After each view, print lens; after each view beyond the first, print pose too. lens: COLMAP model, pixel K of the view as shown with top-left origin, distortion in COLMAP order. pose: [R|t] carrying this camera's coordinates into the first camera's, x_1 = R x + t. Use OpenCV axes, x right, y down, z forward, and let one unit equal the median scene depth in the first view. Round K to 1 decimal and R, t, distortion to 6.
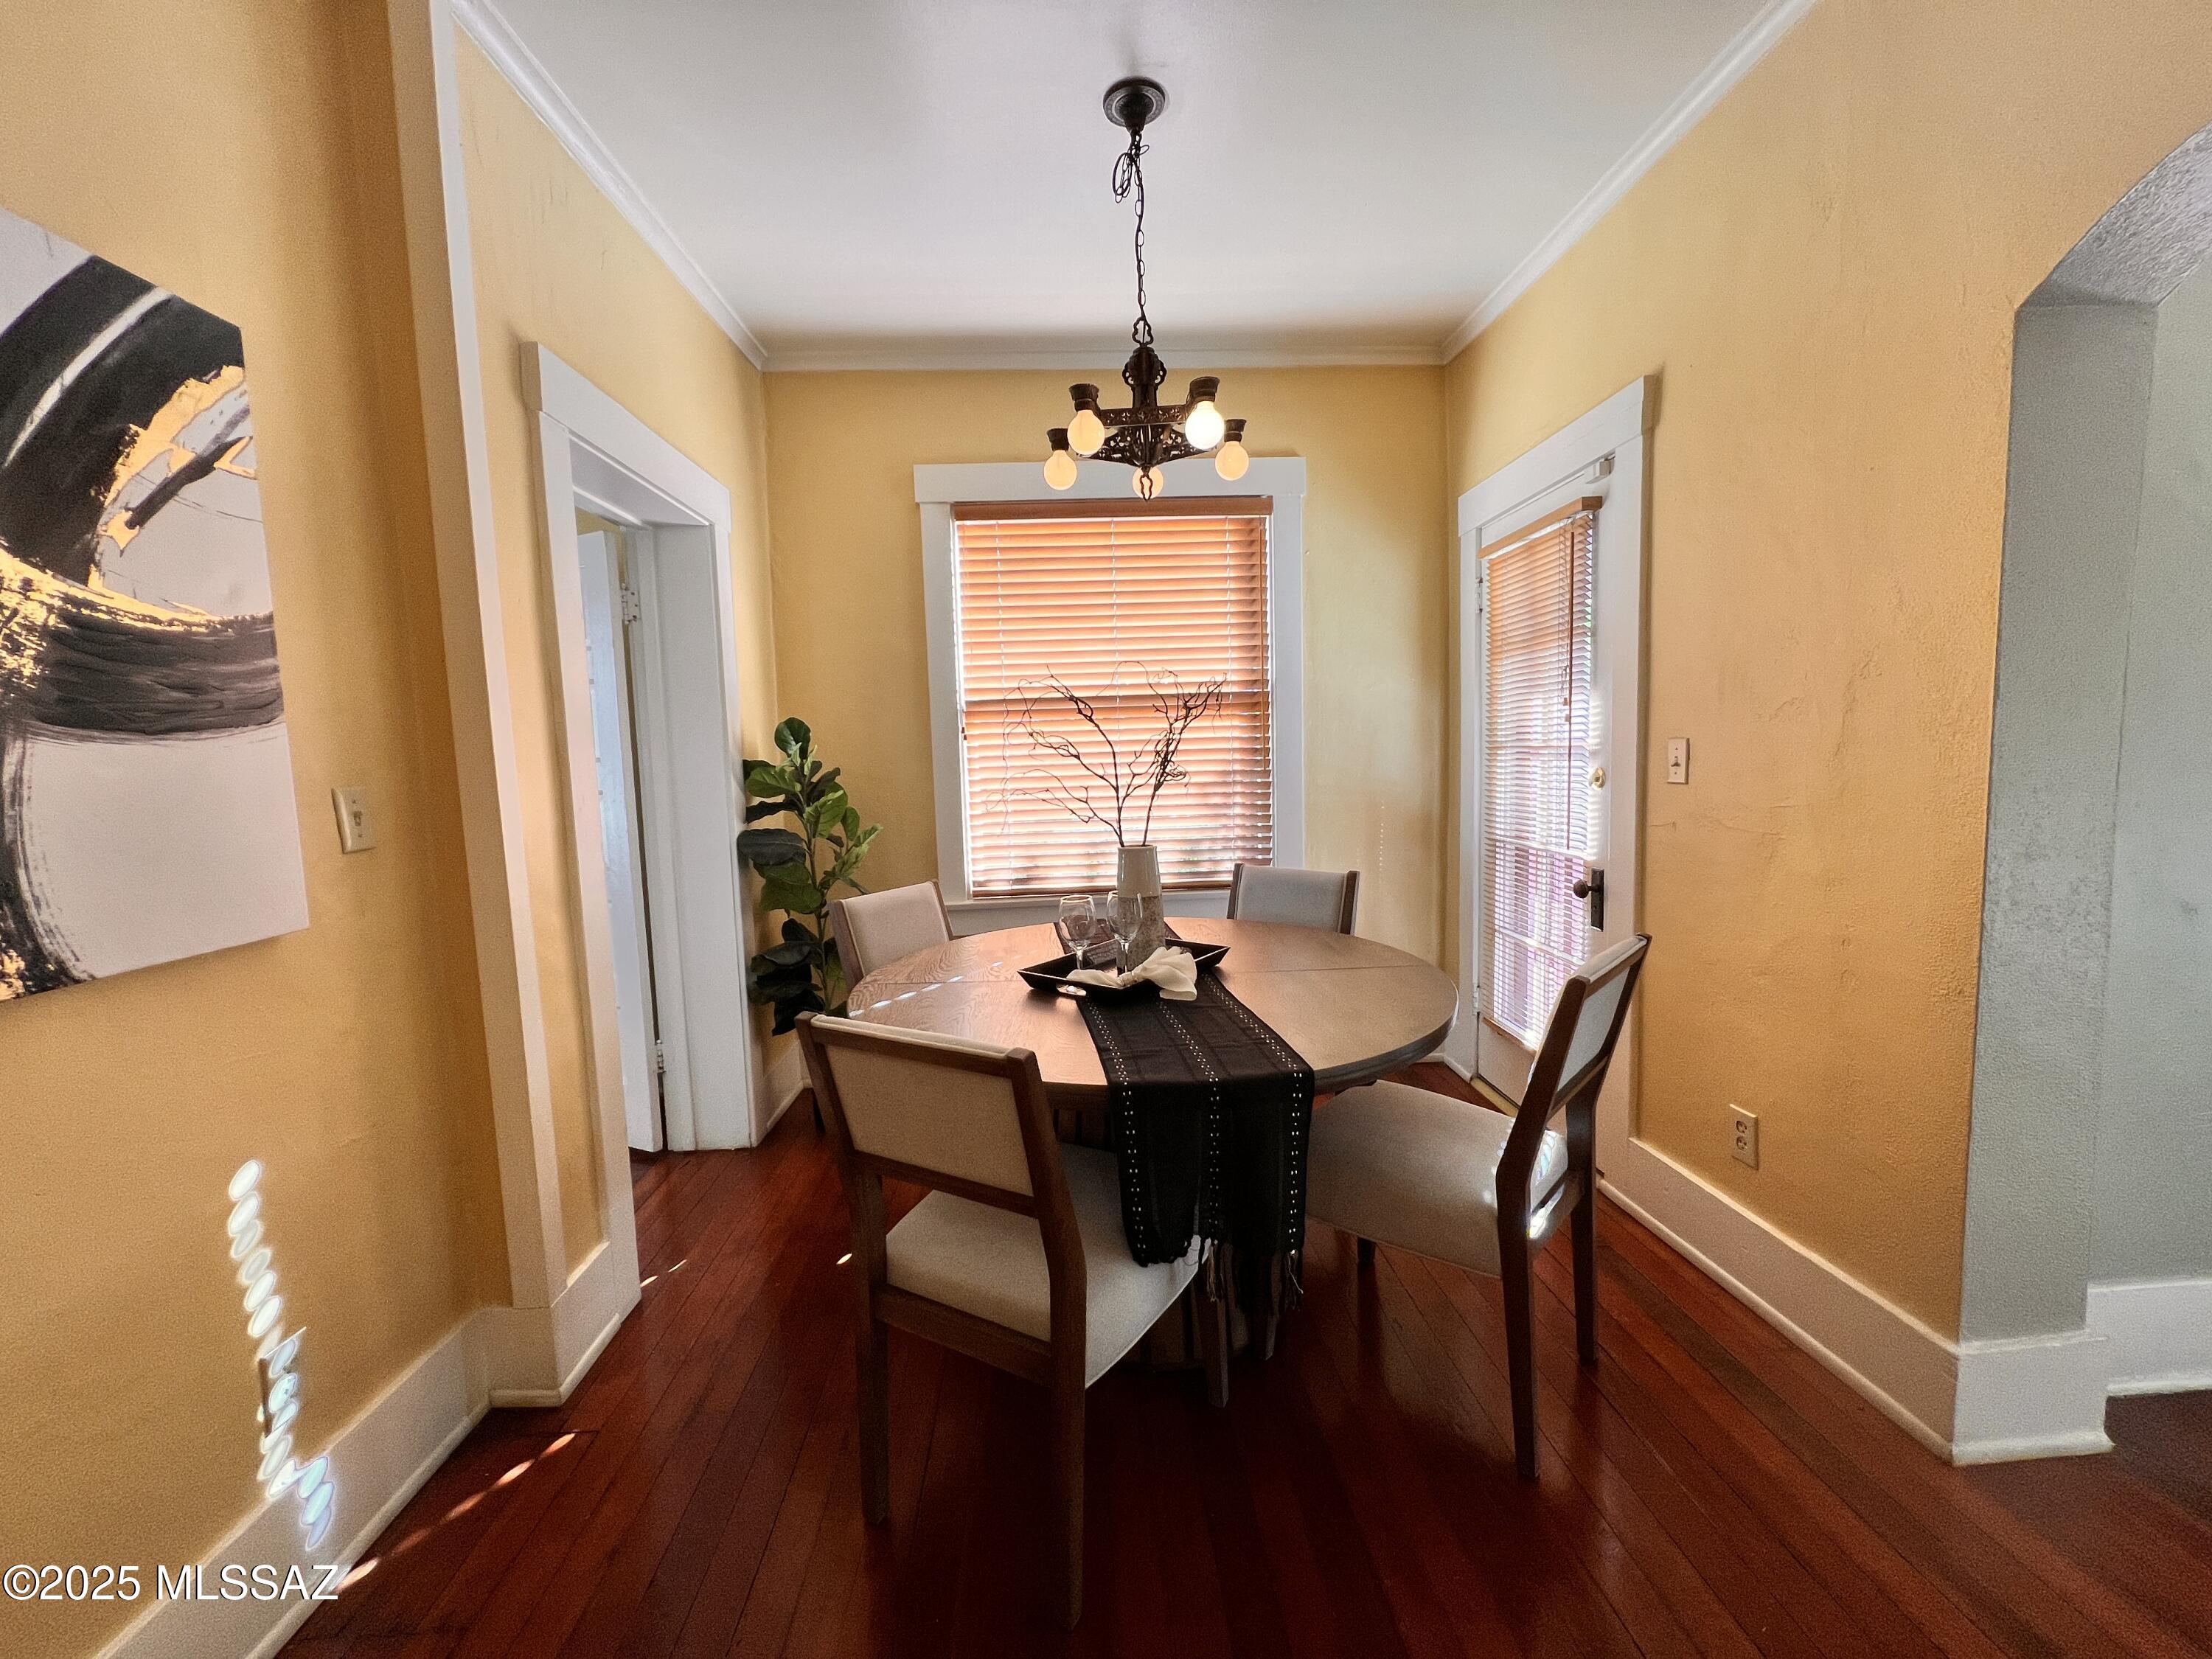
lens RADIAL K [[883.2, 0, 1109.4], [0, 883.2, 826.7], [0, 0, 1]] dist [-0.004606, 0.000382]
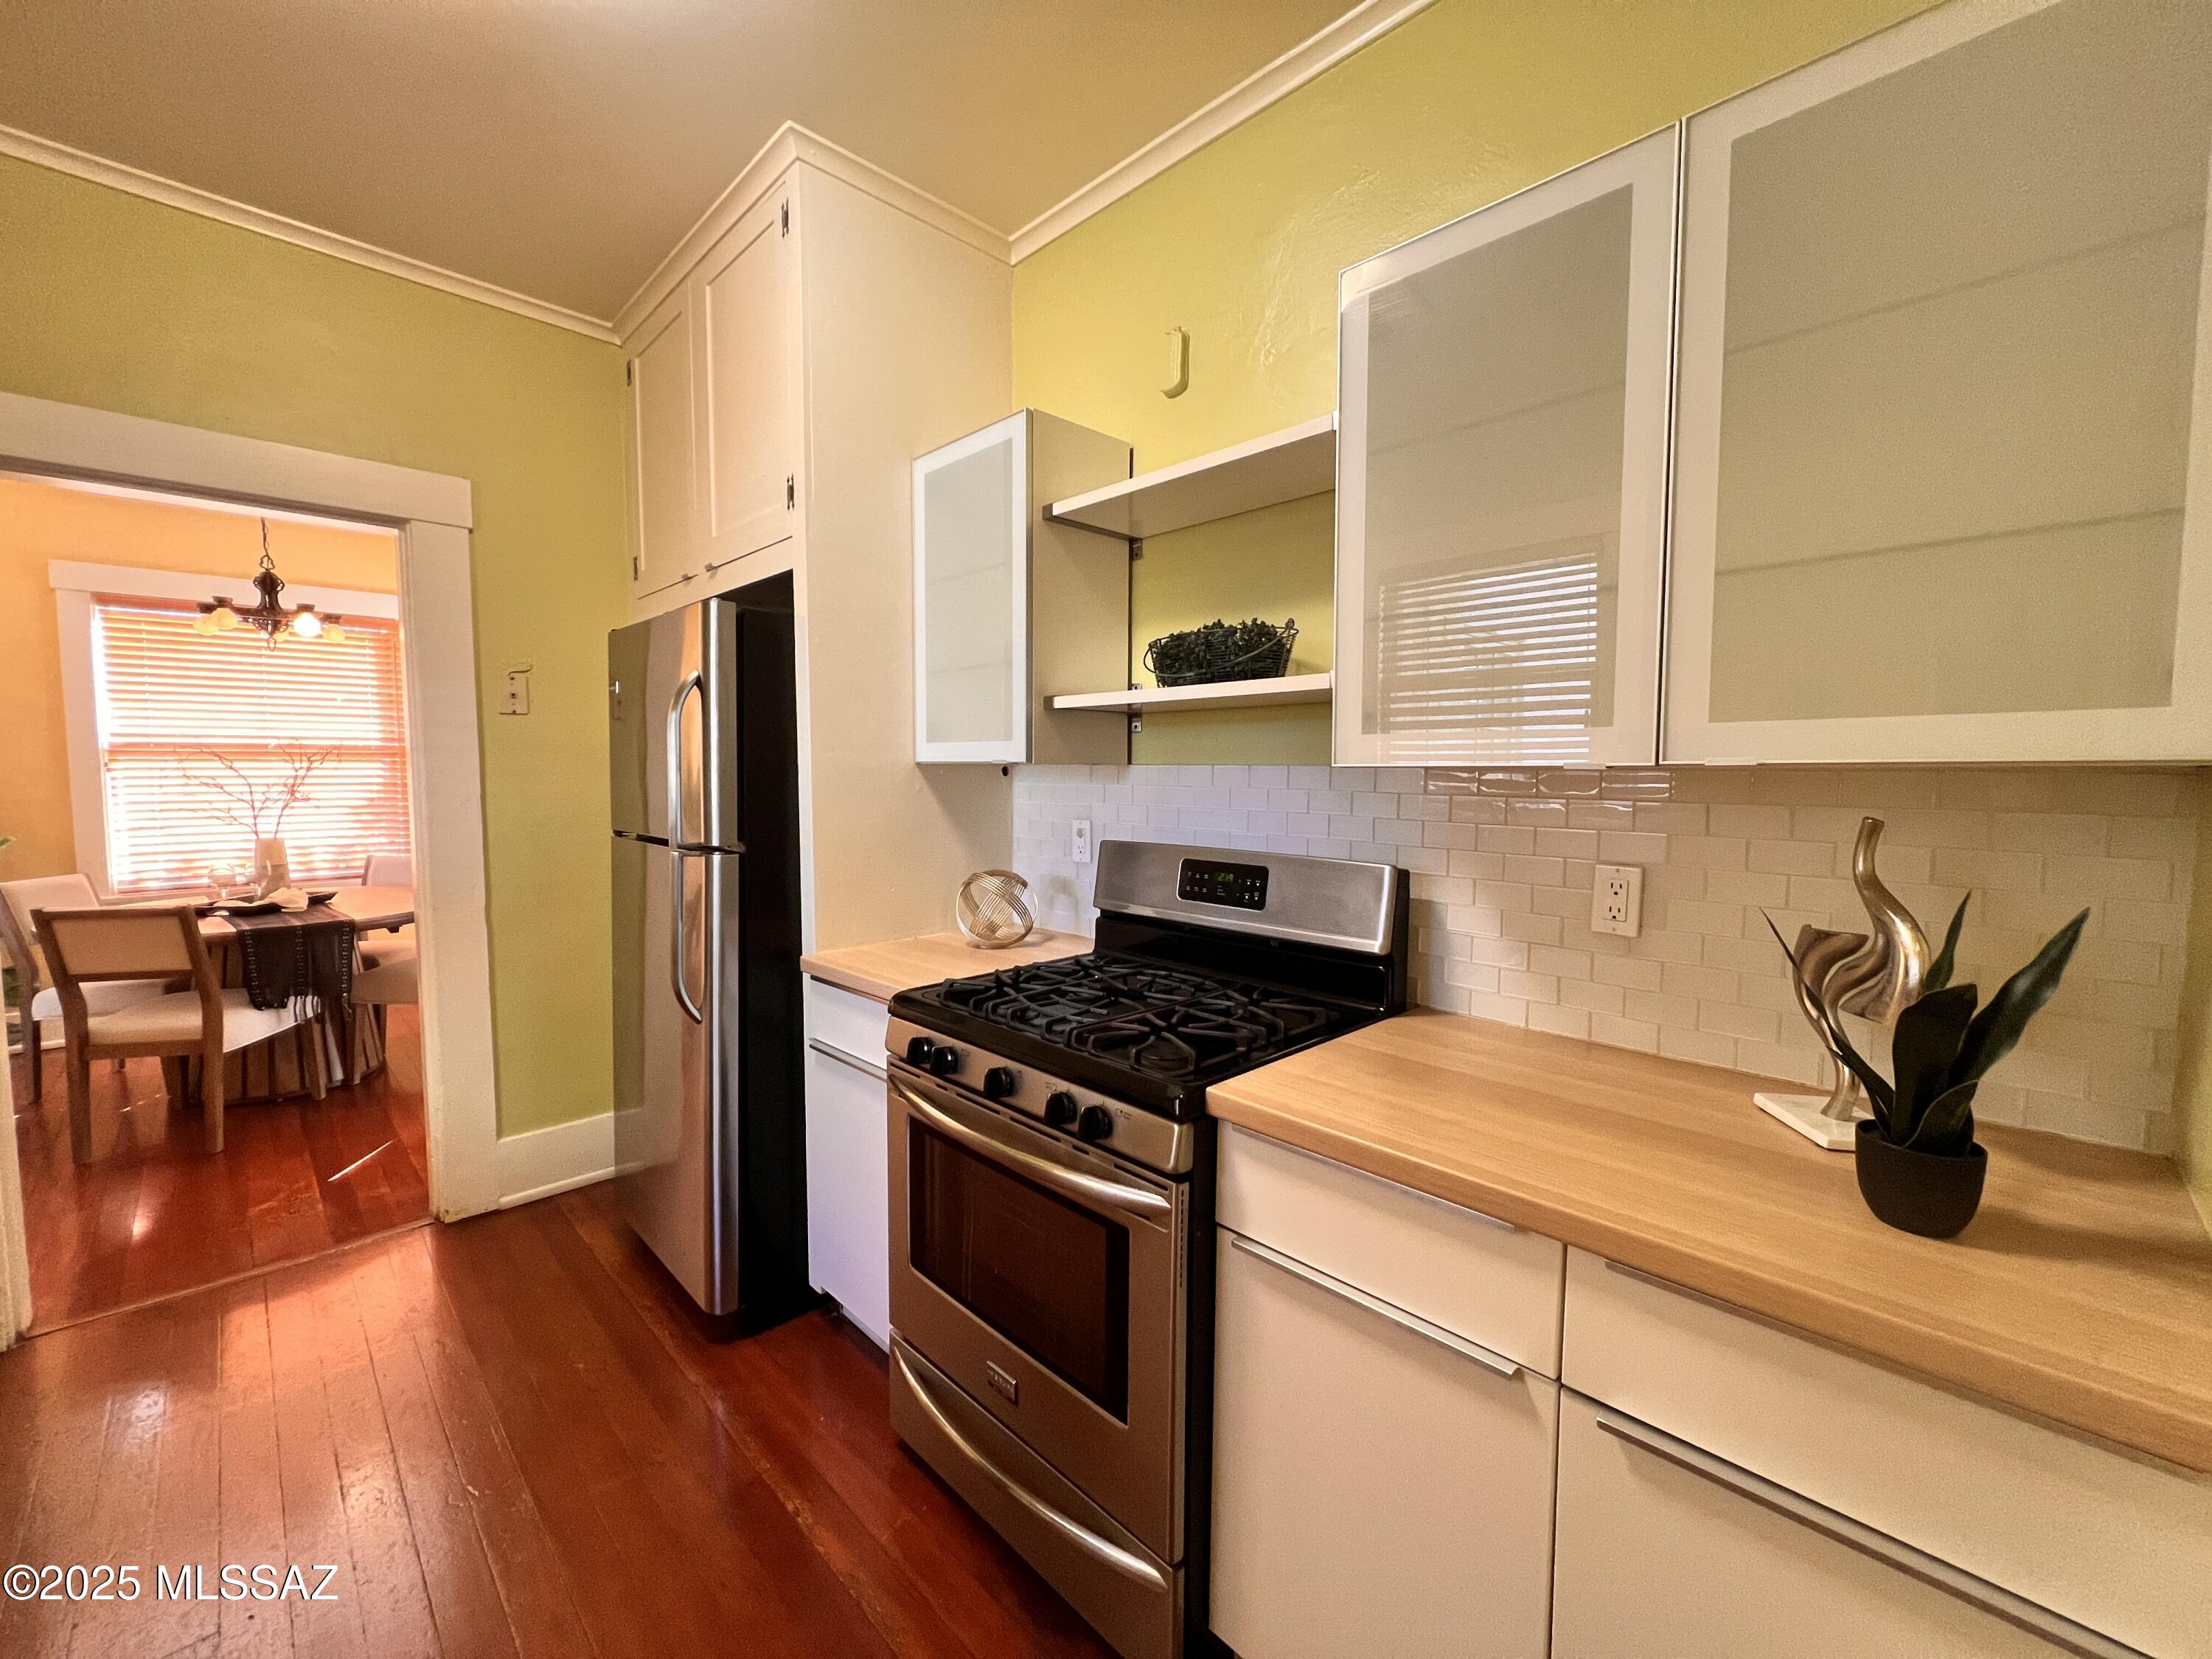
lens RADIAL K [[883.2, 0, 1097.6], [0, 883.2, 827.1], [0, 0, 1]] dist [-0.004606, 0.000382]
pose [[0.747865, -0.011696, 0.663748, 0.098217], [0.036189, 0.999076, -0.023171, 0.096577], [-0.662864, 0.041349, 0.747597, -1.375498]]
